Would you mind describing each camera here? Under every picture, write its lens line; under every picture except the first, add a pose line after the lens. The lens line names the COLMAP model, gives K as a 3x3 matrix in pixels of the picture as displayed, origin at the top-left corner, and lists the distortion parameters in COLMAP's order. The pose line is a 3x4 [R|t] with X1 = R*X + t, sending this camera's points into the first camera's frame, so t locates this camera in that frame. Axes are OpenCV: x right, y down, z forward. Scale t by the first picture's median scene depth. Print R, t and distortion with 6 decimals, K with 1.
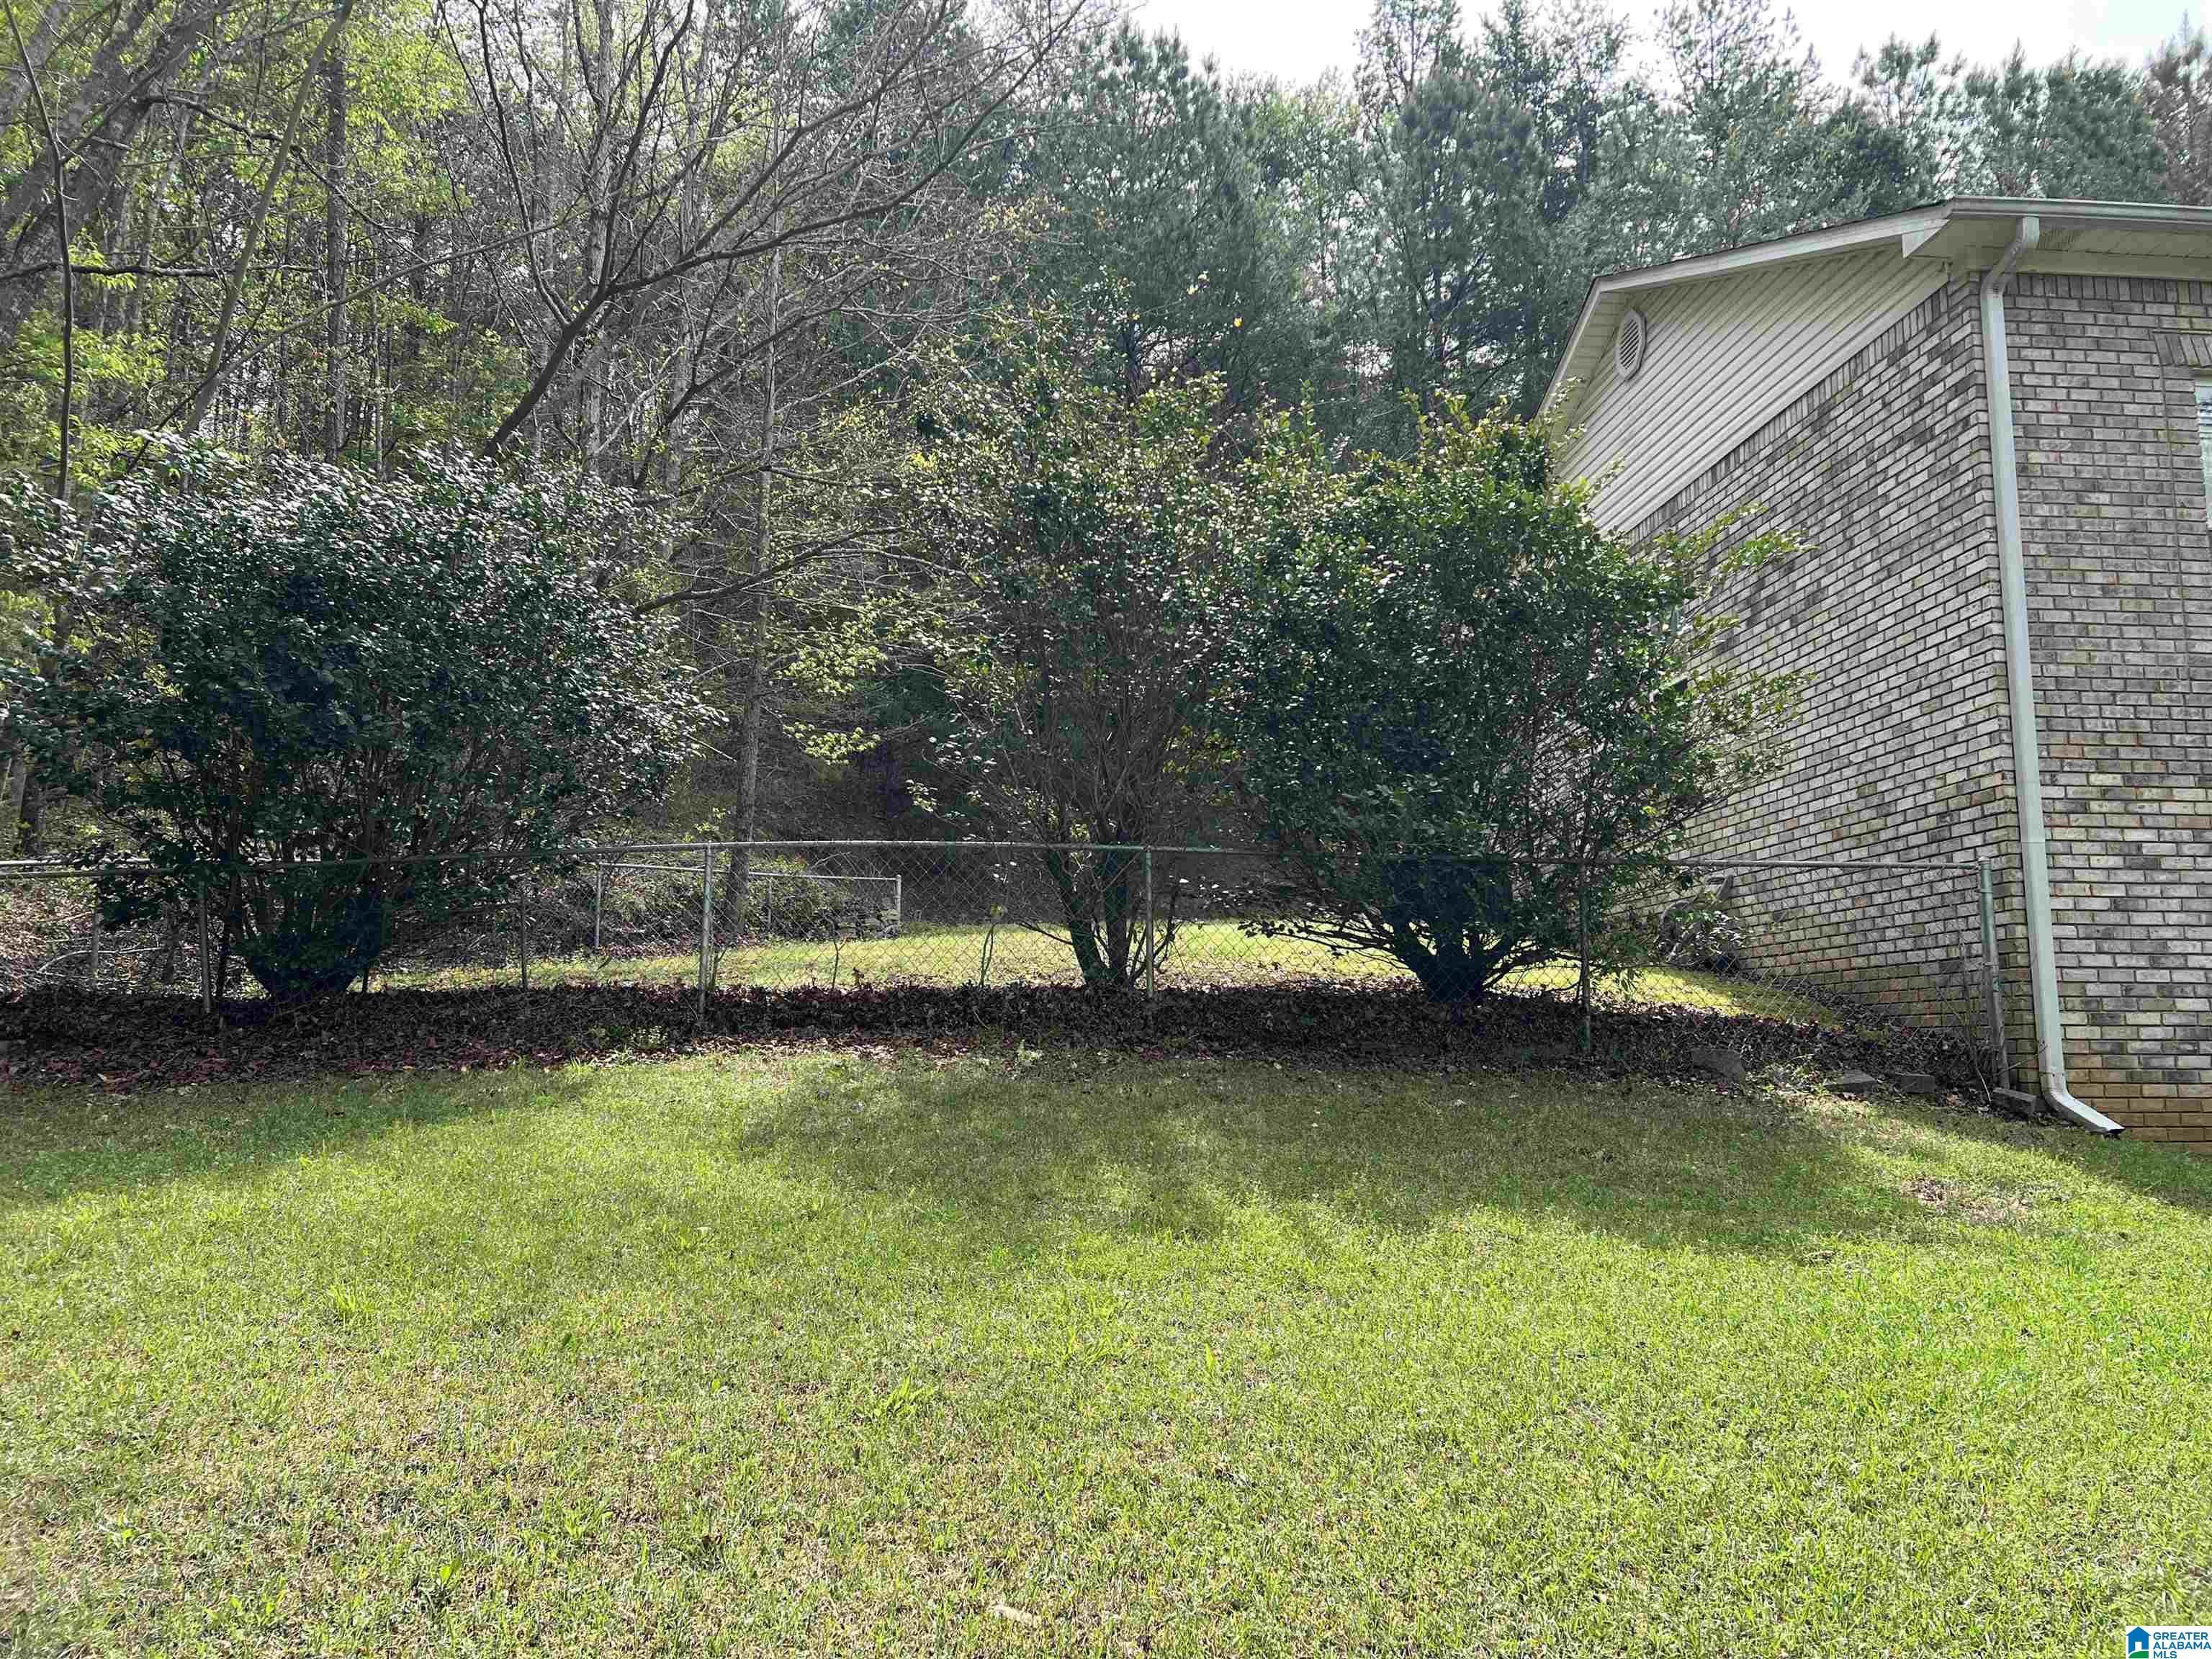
lens RADIAL K [[1662.4, 0, 1107.3], [0, 1662.4, 825.3], [0, 0, 1]] dist [0.020031, -0.007654]
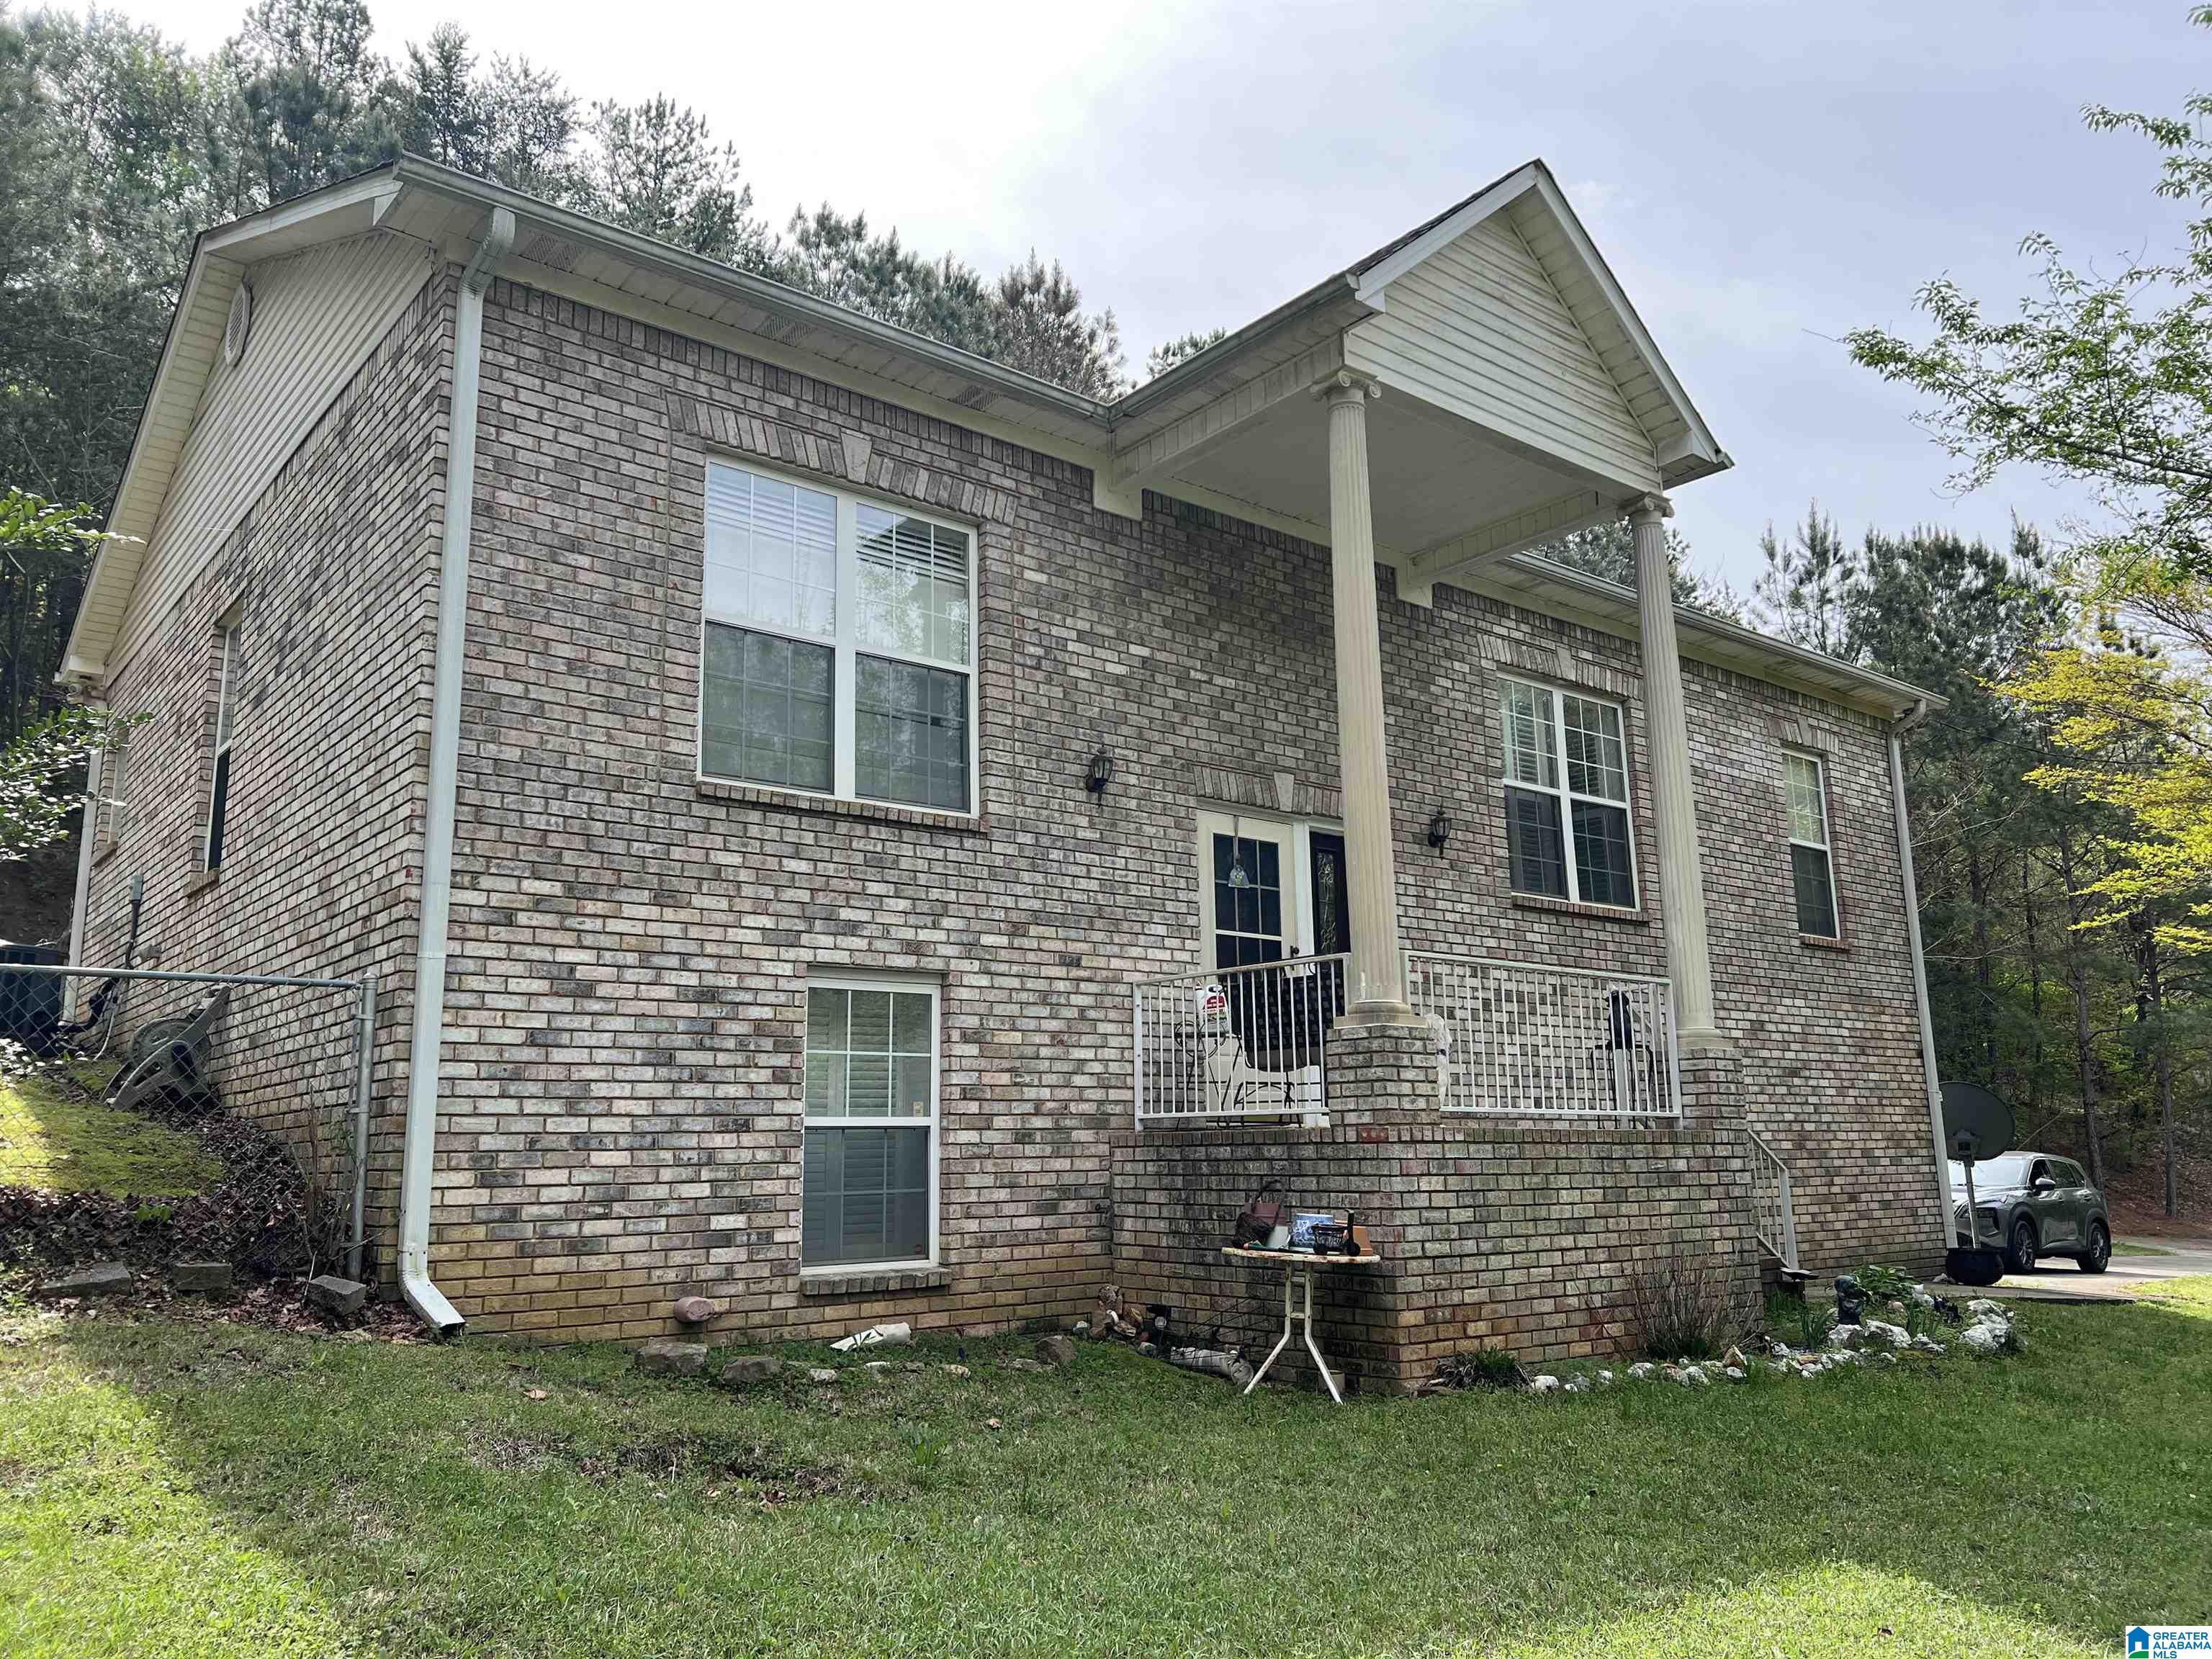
lens RADIAL K [[1641.6, 0, 1120.2], [0, 1641.6, 830.1], [0, 0, 1]] dist [0.051373, -0.049625]
pose [[0.832716, 0.094105, 0.545645, 0.371516], [-0.058608, 0.994896, -0.082143, -0.004685], [-0.550590, 0.036423, 0.833981, 0.145512]]
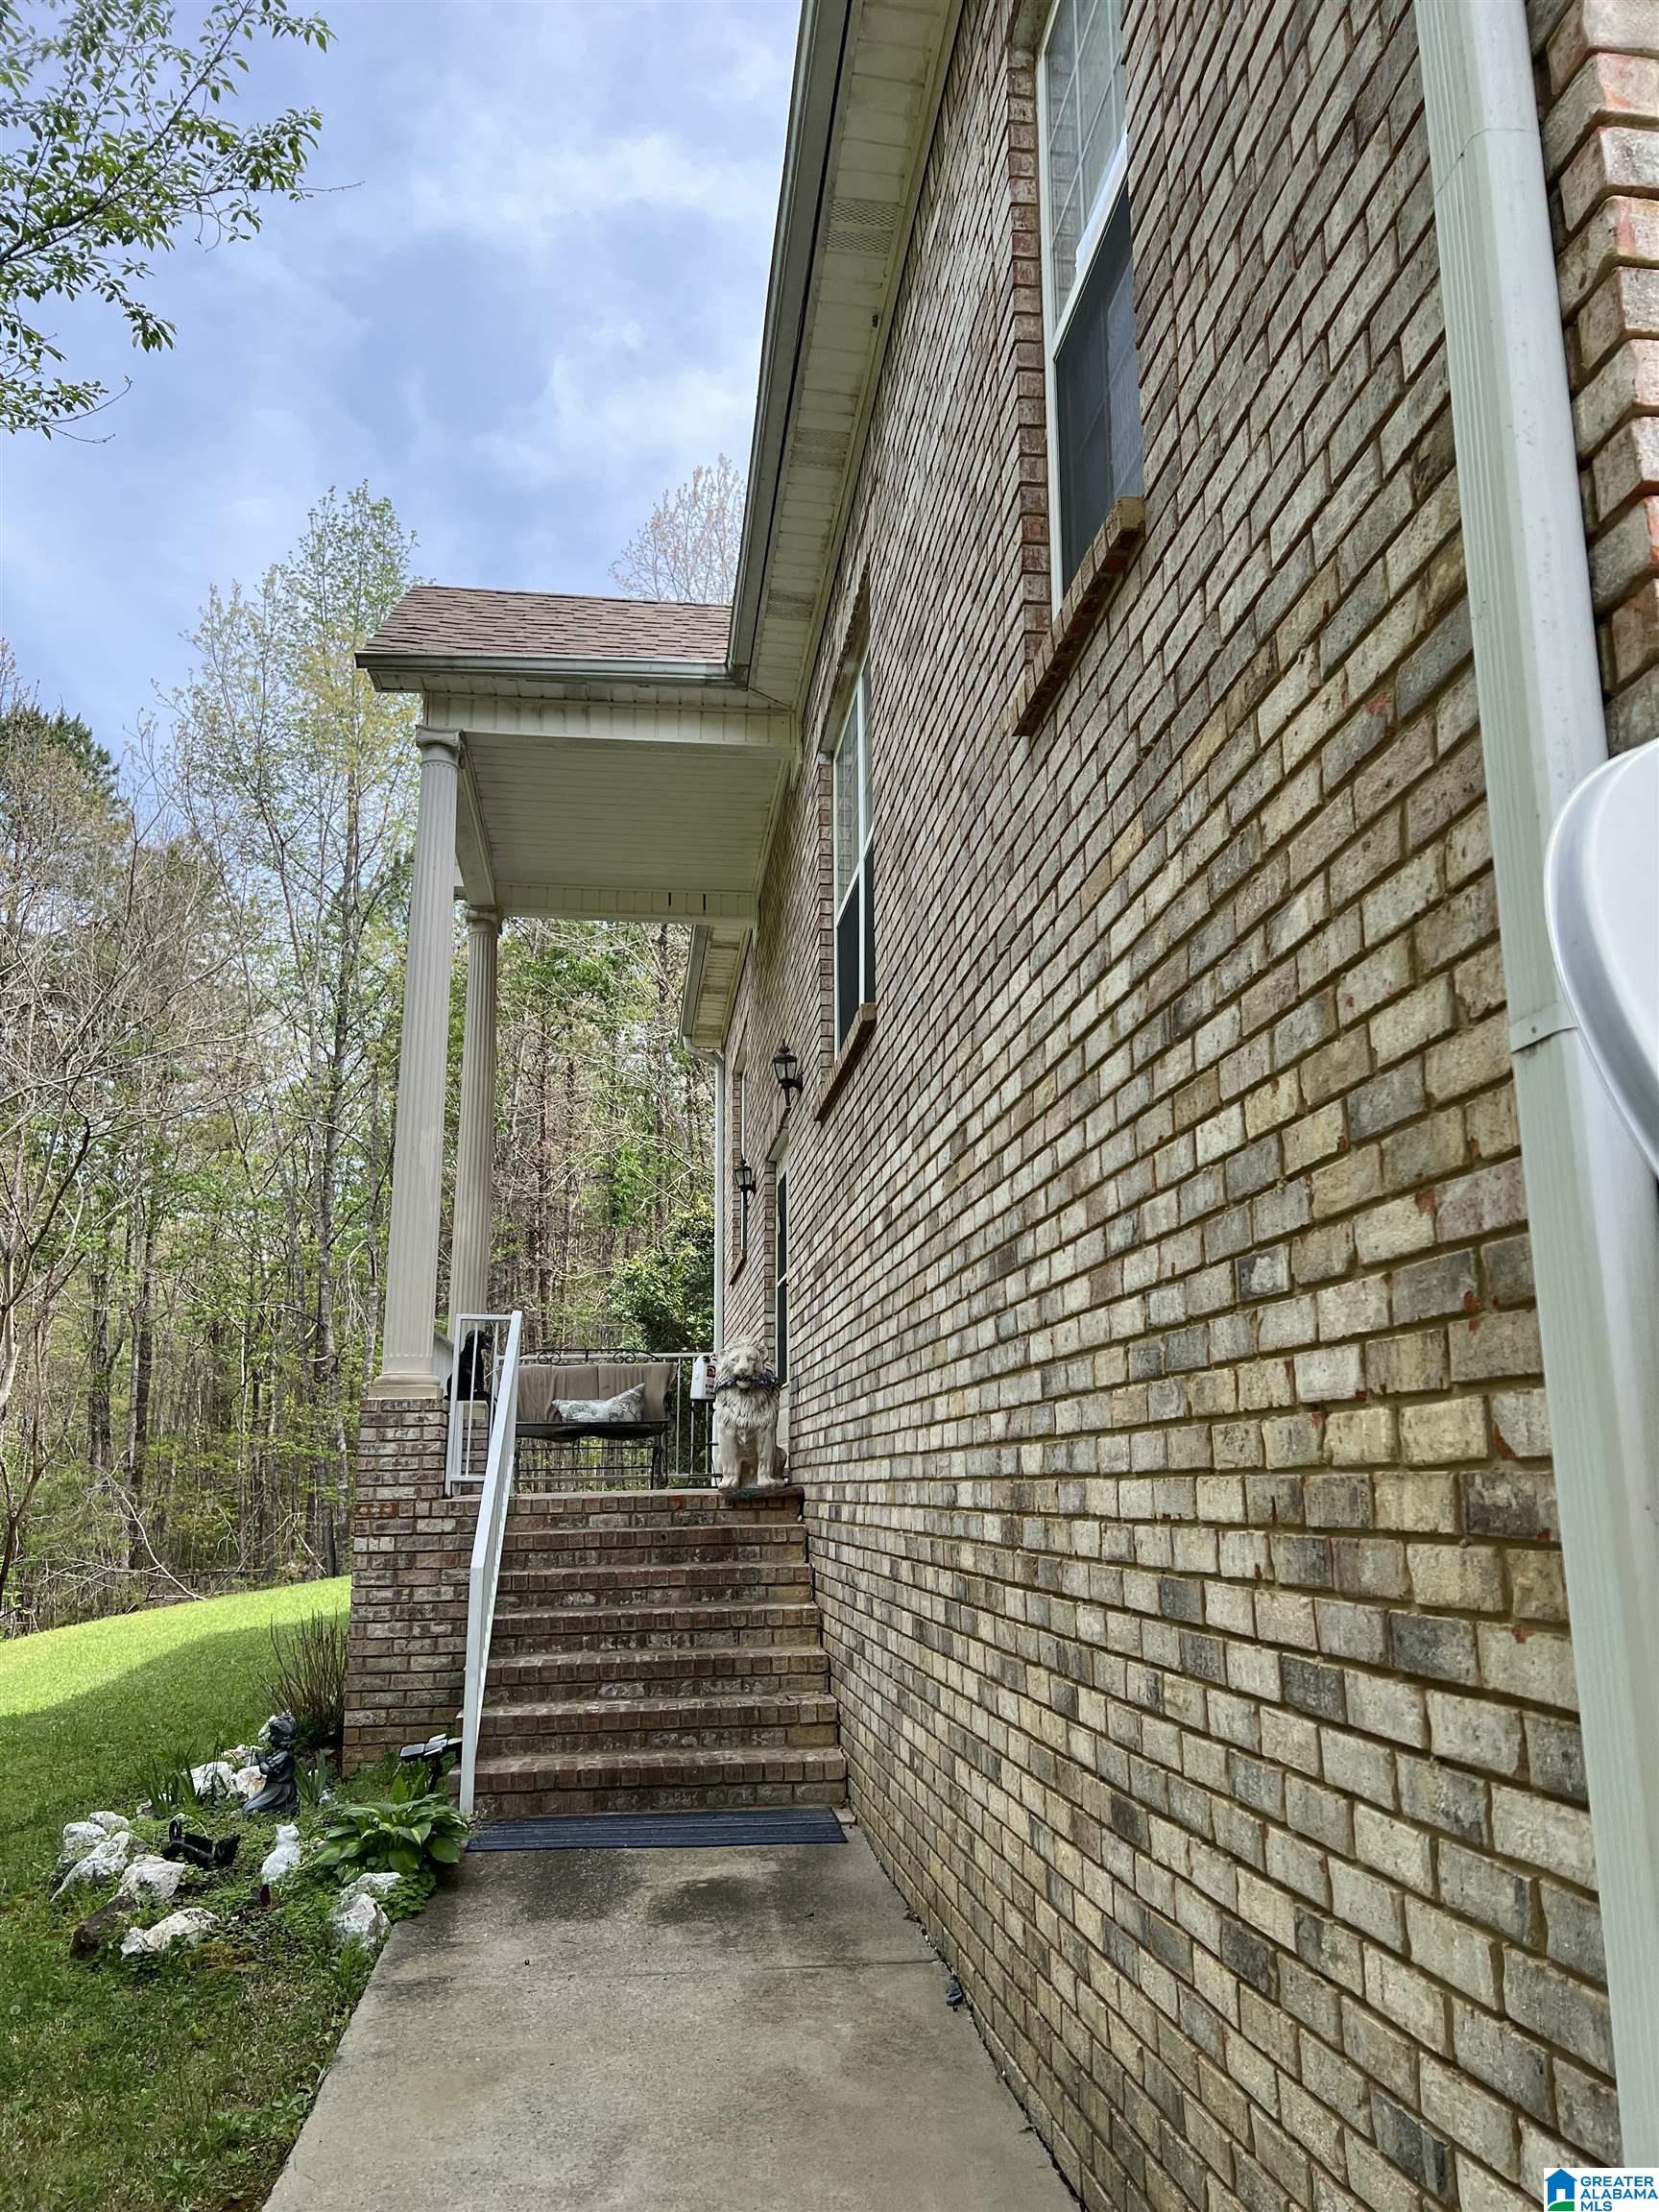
lens RADIAL K [[1662.4, 0, 829.5], [0, 1662.4, 1106.0], [0, 0, 1]] dist [0.020031, -0.007654]
pose [[0.025217, -0.225412, -0.973937, 2.110854], [0.146150, 0.964610, -0.219469, 0.101164], [0.988941, -0.136807, 0.057269, 1.002211]]
